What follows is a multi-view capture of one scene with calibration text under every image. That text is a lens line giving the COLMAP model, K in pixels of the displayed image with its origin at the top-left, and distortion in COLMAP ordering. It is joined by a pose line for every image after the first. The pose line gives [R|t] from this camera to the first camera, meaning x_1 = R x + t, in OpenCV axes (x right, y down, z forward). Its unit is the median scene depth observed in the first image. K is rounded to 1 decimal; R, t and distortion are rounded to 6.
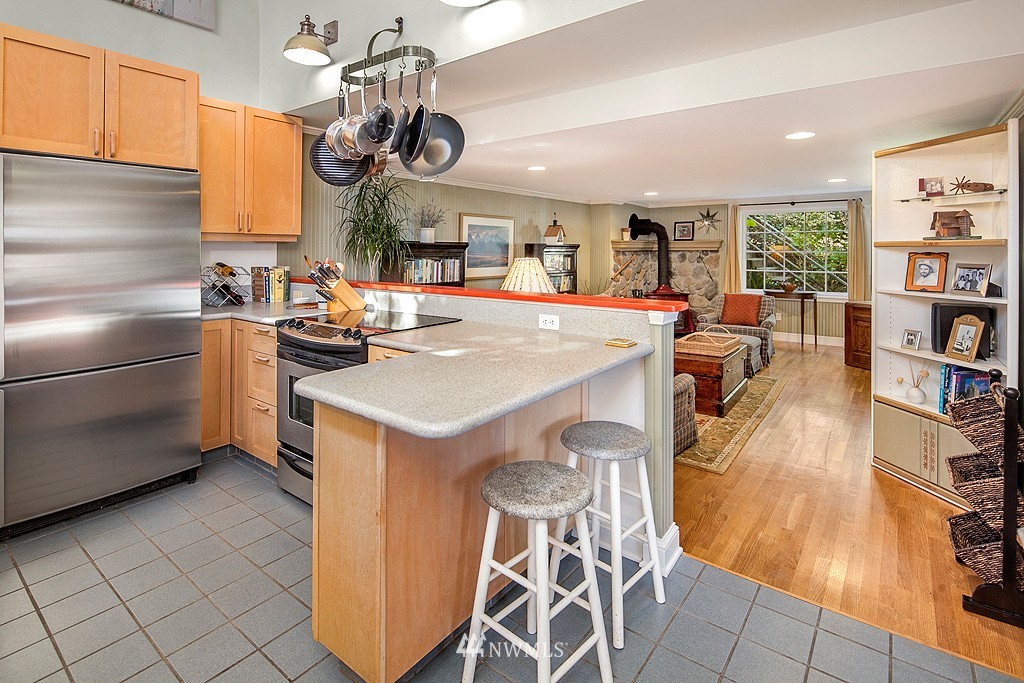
lens RADIAL K [[500.7, 0, 514.0], [0, 500.7, 247.4], [0, 0, 1]] dist [-0.000205, -0.000471]
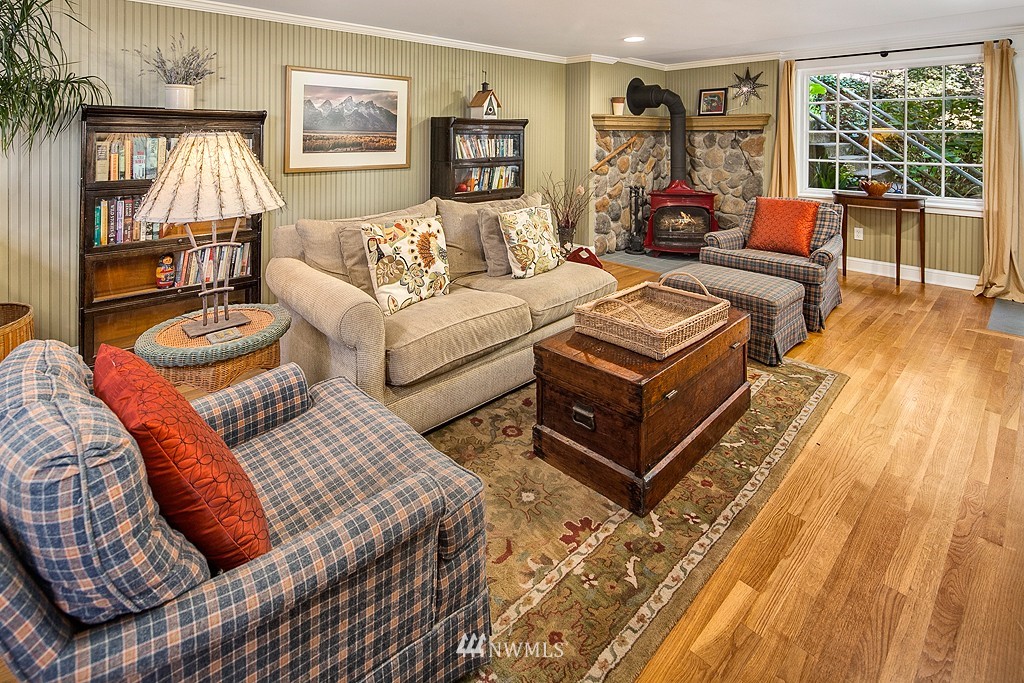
lens RADIAL K [[504.6, 0, 511.0], [0, 504.6, 139.4], [0, 0, 1]] dist [0.000390, -0.000825]
pose [[0.986784, 0.002569, -0.162022, 0.193555], [-0.000622, 0.999927, 0.012065, 0.011089], [0.162041, -0.011804, 0.986713, 0.293873]]
